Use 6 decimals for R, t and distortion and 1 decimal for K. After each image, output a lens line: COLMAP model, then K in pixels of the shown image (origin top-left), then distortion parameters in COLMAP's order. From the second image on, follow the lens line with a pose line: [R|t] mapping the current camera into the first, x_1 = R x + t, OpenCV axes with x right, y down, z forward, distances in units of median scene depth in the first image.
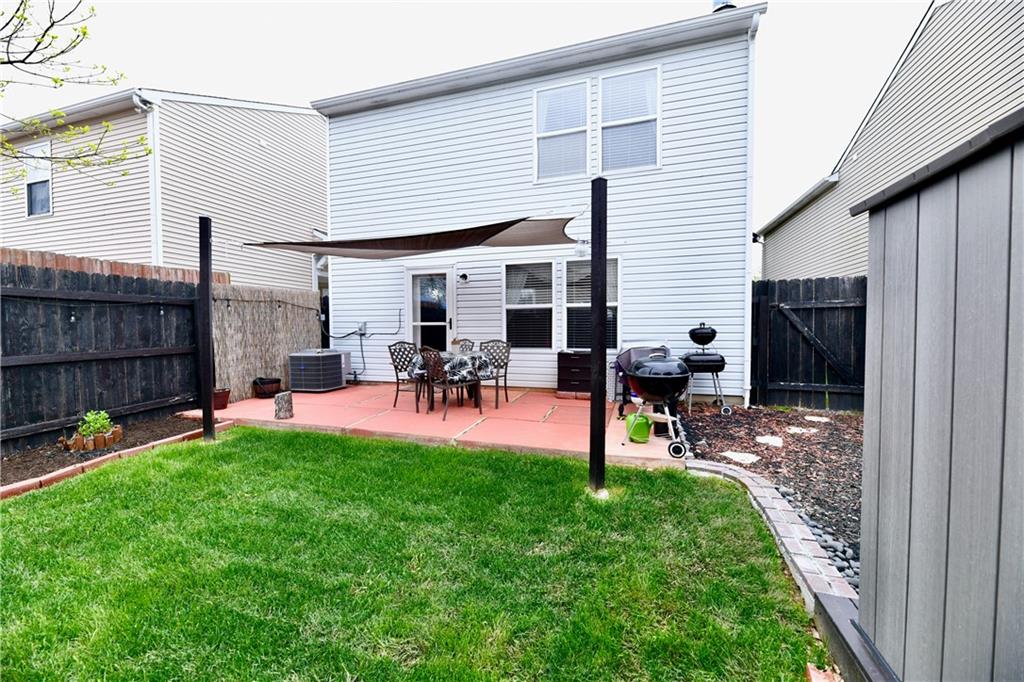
lens RADIAL K [[409.9, 0, 510.3], [0, 409.9, 344.4], [0, 0, 1]] dist [0.001760, -0.003835]
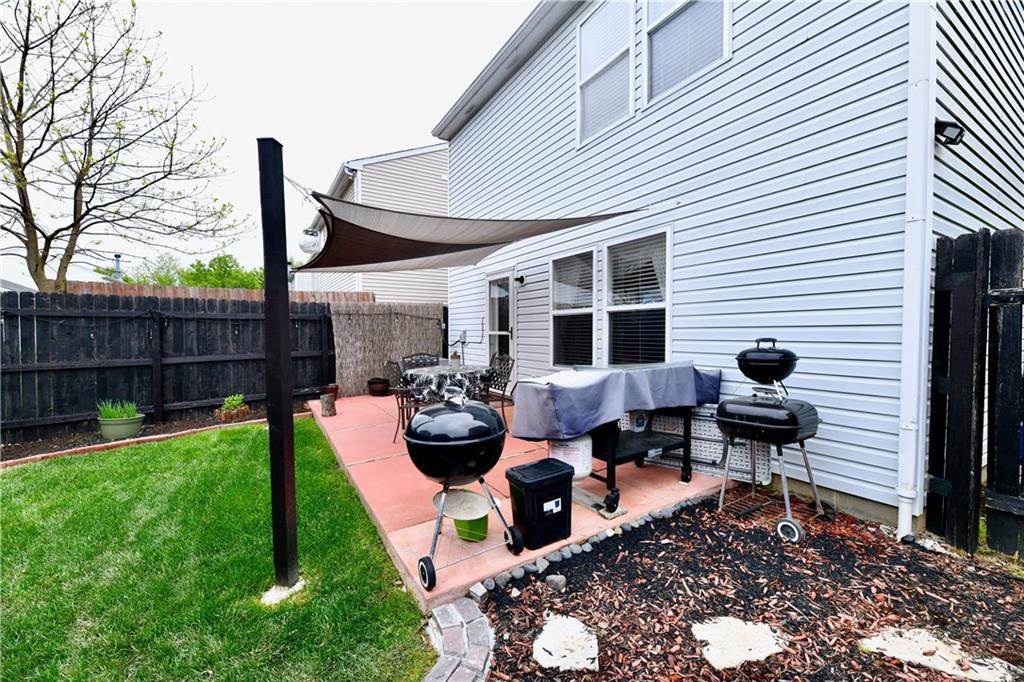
lens RADIAL K [[409.9, 0, 510.3], [0, 409.9, 344.4], [0, 0, 1]] dist [0.001760, -0.003835]
pose [[0.754200, 0.021673, -0.656287, 0.473622], [-0.023854, 0.999700, 0.005600, -0.033747], [0.656211, 0.011432, 0.754491, 0.355607]]
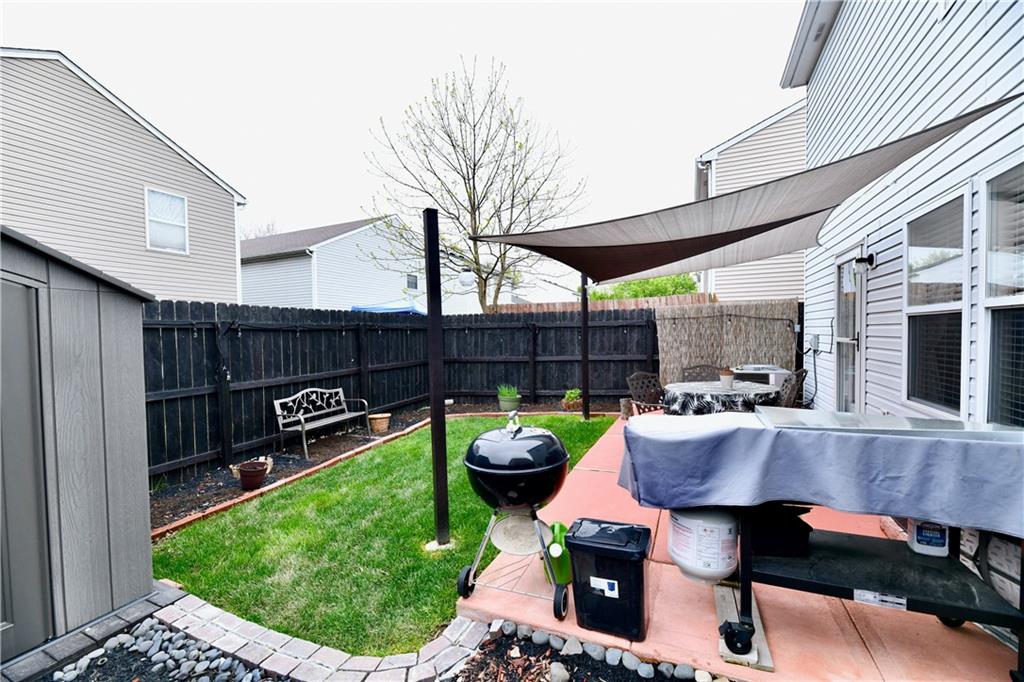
lens RADIAL K [[409.8, 0, 508.5], [0, 409.8, 343.6], [0, 0, 1]] dist [0.002628, -0.004114]
pose [[-0.123363, 0.031809, -0.991852, 0.546438], [-0.019680, 0.999211, 0.034493, -0.062706], [0.992166, 0.023775, -0.122640, 0.621018]]
